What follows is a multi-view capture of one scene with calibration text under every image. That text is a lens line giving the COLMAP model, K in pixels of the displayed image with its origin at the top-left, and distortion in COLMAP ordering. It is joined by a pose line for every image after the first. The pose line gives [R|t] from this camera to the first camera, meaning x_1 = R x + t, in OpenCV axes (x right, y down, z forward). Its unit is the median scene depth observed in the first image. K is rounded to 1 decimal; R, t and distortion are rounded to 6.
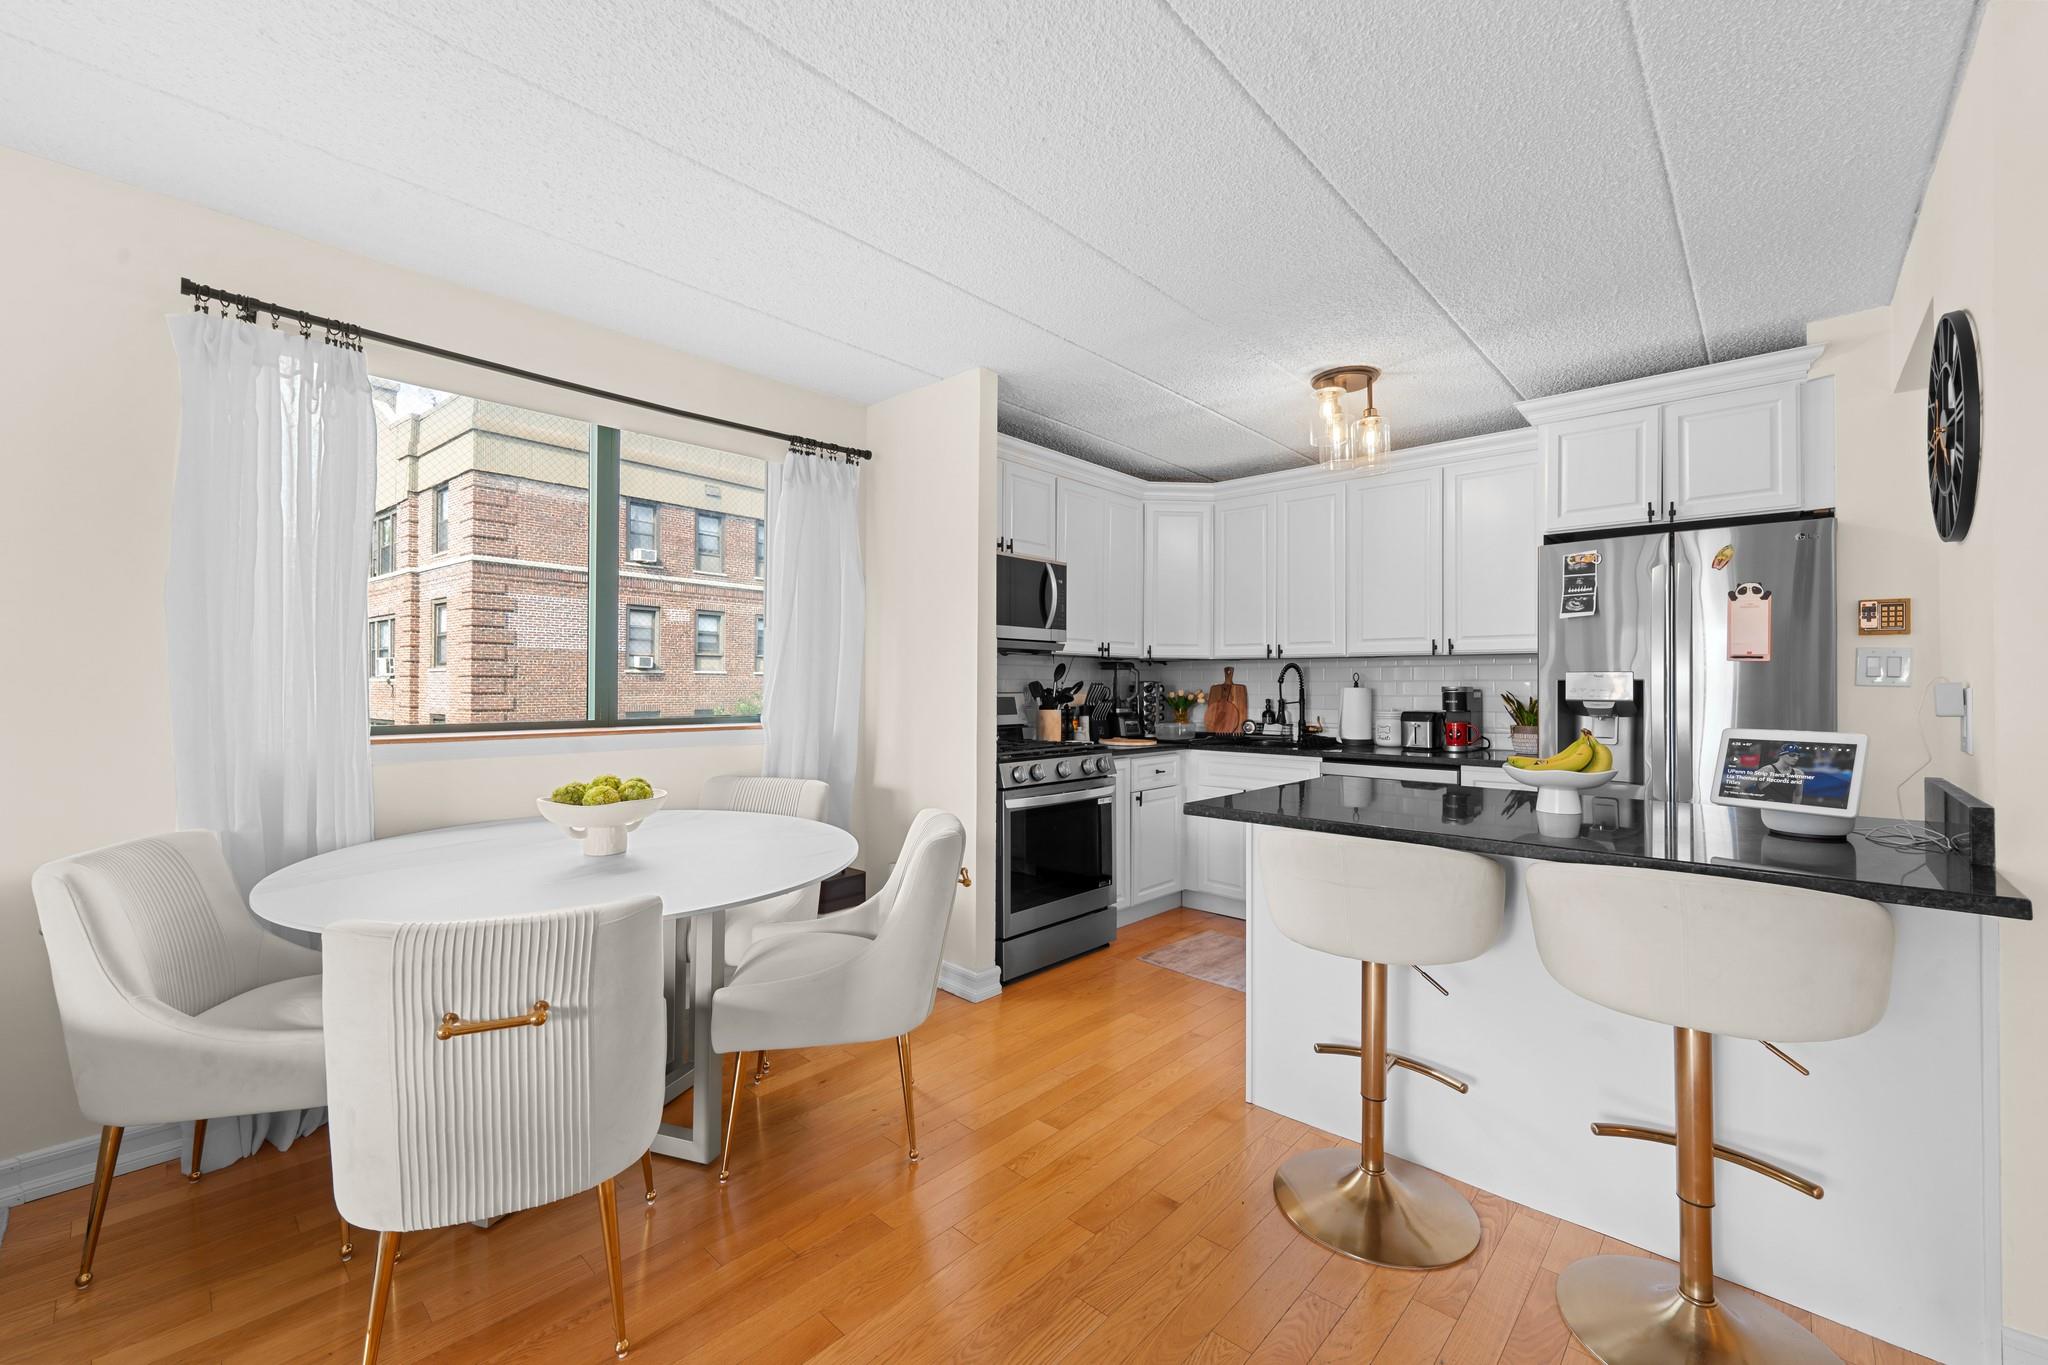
lens RADIAL K [[826.4, 0, 1026.3], [0, 826.4, 676.1], [0, 0, 1]] dist [-0.000187, -0.000507]
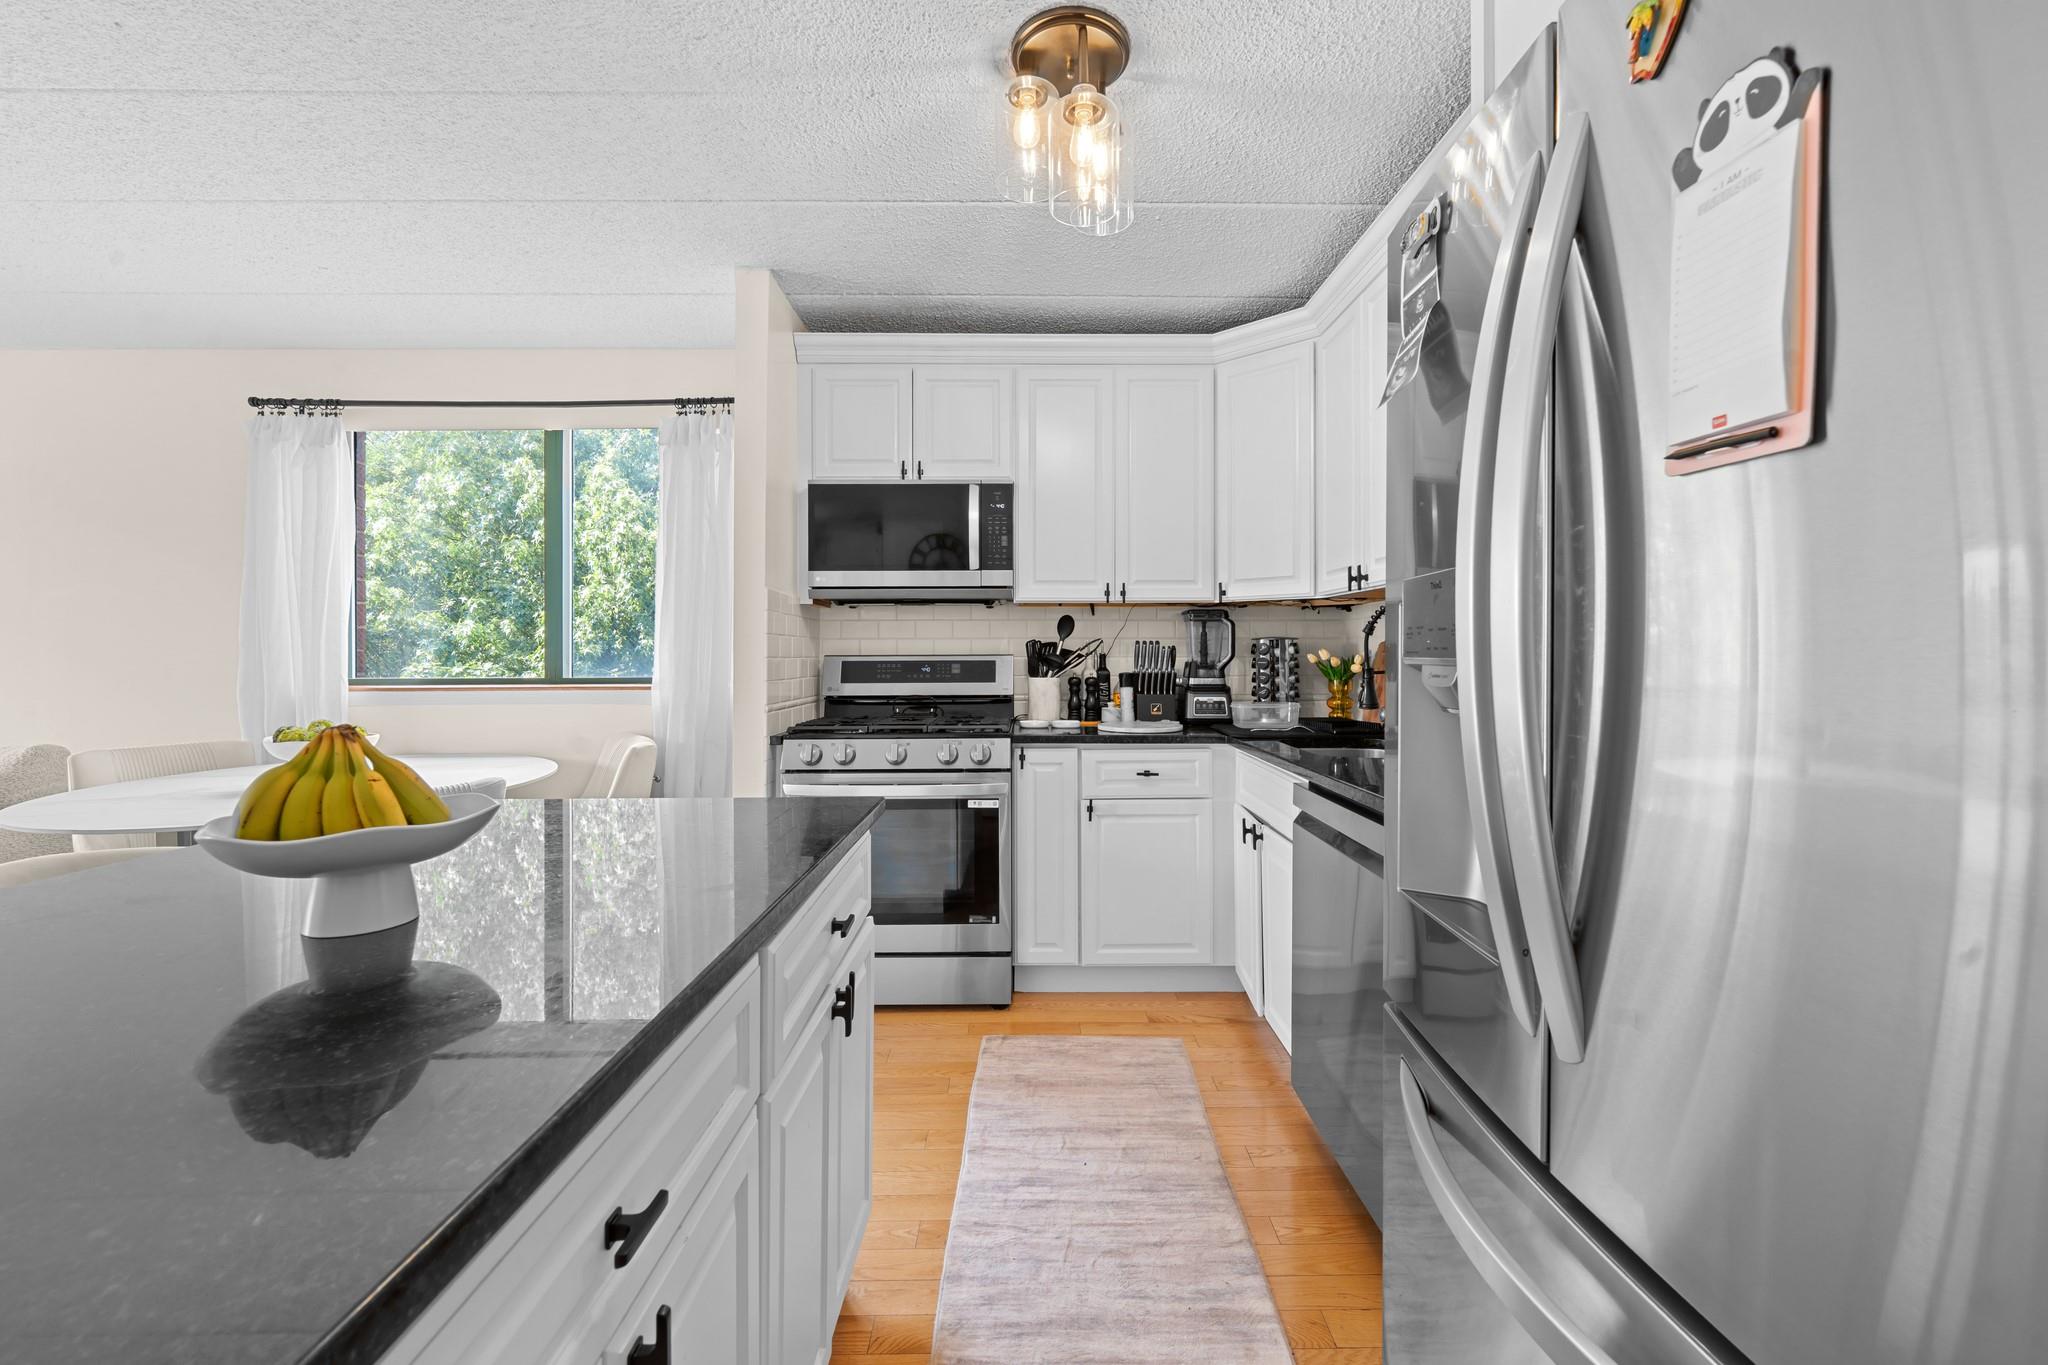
lens RADIAL K [[842.0, 0, 1034.6], [0, 842.0, 648.6], [0, 0, 1]] dist [0.001164, -0.000063]
pose [[0.684620, -0.011453, -0.728810, 0.647064], [0.014094, 0.999898, -0.002474, 0.018133], [0.728764, -0.008578, 0.684712, 0.523527]]
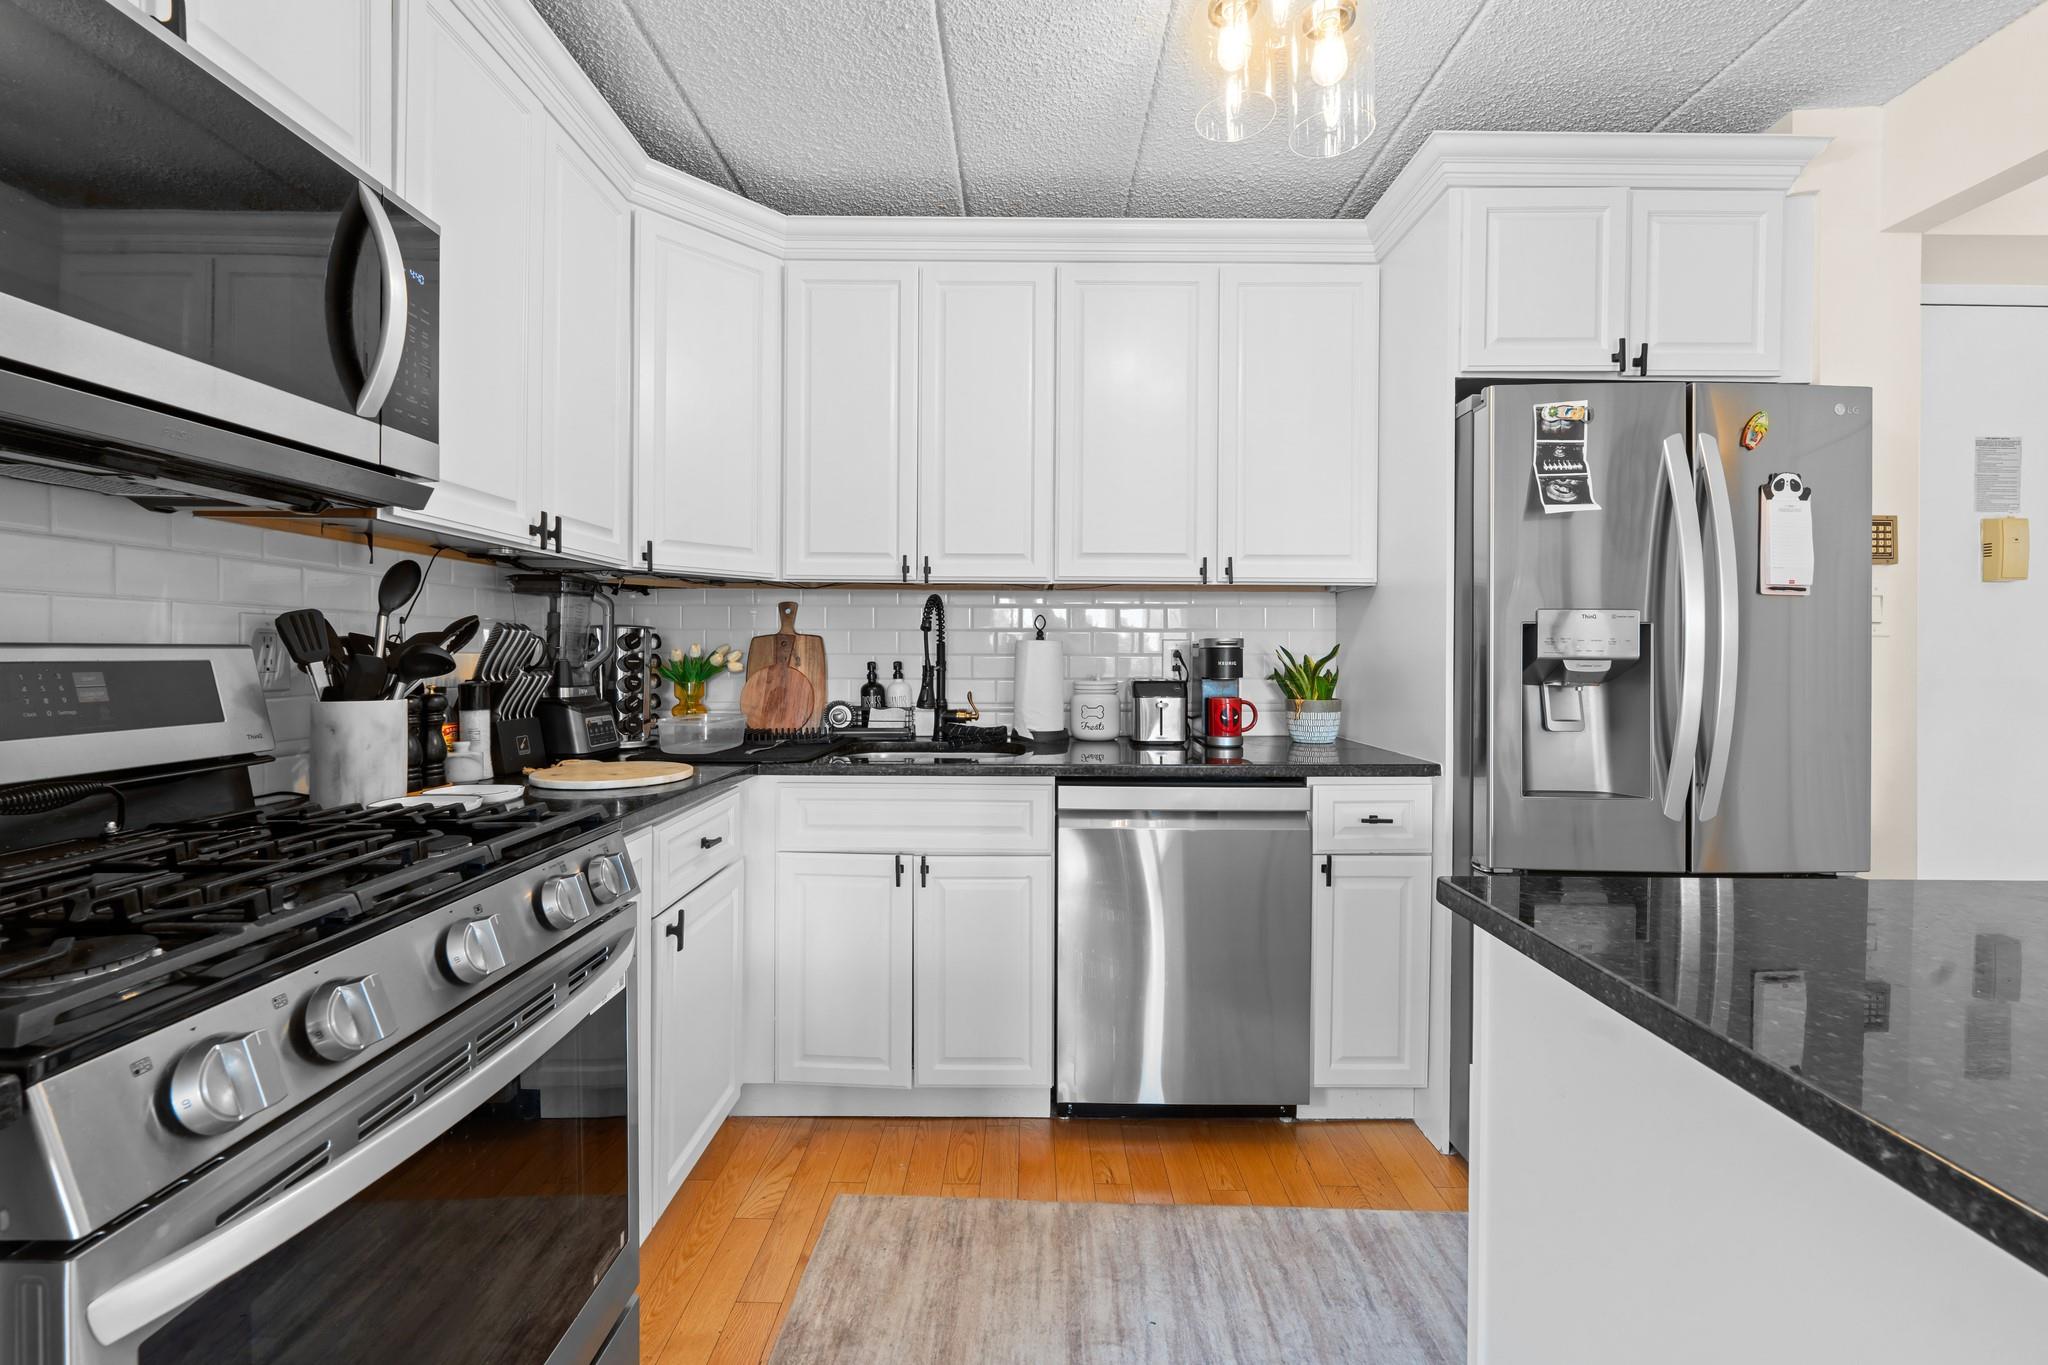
lens RADIAL K [[831.3, 0, 1022.1], [0, 831.3, 657.9], [0, 0, 1]] dist [0.000214, 0.000114]
pose [[0.741278, -0.004569, 0.671183, 0.001144], [-0.010007, 0.999790, 0.017859, 0.017811], [-0.671124, -0.019955, 0.741077, 0.655104]]
